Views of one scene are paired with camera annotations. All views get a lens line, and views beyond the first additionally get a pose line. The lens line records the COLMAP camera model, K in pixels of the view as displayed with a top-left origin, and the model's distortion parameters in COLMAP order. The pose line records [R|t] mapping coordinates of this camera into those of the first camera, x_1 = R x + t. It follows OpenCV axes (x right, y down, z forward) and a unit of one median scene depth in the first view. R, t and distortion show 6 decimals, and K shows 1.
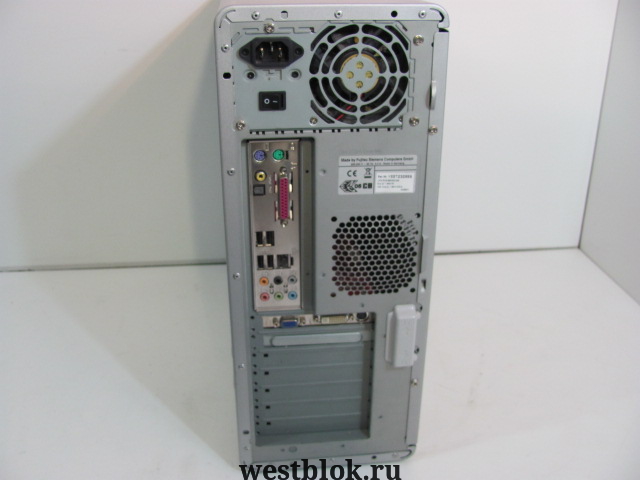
lens RADIAL K [[664.6, 0, 320.0], [0, 664.6, 240.0], [0, 0, 1]] dist [-0.220558, 0.209289]
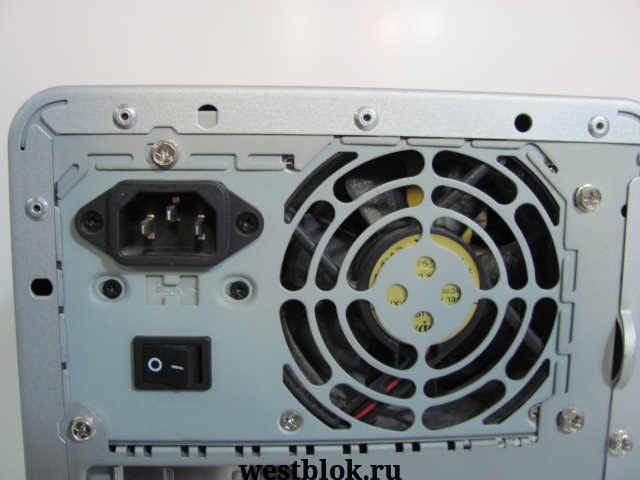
lens RADIAL K [[664.6, 0, 320.0], [0, 664.6, 240.0], [0, 0, 1]] dist [-0.220558, 0.209289]
pose [[0.999253, 0.016170, -0.035113, 0.016290], [-0.025878, 0.954574, -0.296848, -0.169118], [0.028718, 0.297534, 0.954279, 0.637250]]
